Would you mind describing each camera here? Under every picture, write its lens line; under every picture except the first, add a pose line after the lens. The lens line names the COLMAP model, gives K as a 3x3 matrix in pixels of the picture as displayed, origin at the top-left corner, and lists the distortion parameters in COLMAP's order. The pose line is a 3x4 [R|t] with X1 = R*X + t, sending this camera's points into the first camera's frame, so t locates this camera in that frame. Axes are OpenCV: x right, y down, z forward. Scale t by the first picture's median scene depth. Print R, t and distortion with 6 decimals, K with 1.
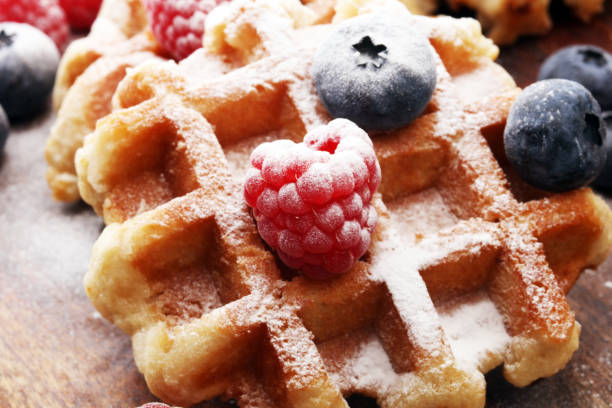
lens RADIAL K [[1531.1, 0, 305.6], [0, 1531.1, 205.6], [0, 0, 1]] dist [0.104084, 0.000000]
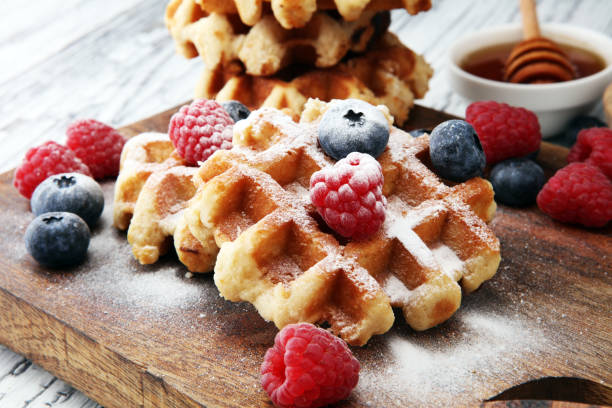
lens RADIAL K [[1244.8, 0, 304.8], [0, 1244.8, 201.0], [0, 0, 1]] dist [0.552817, 0.000000]
pose [[0.949403, -0.161686, 0.269241, -0.416910], [0.206646, 0.967178, -0.147865, 0.194619], [-0.236497, 0.196022, 0.951654, -0.342505]]
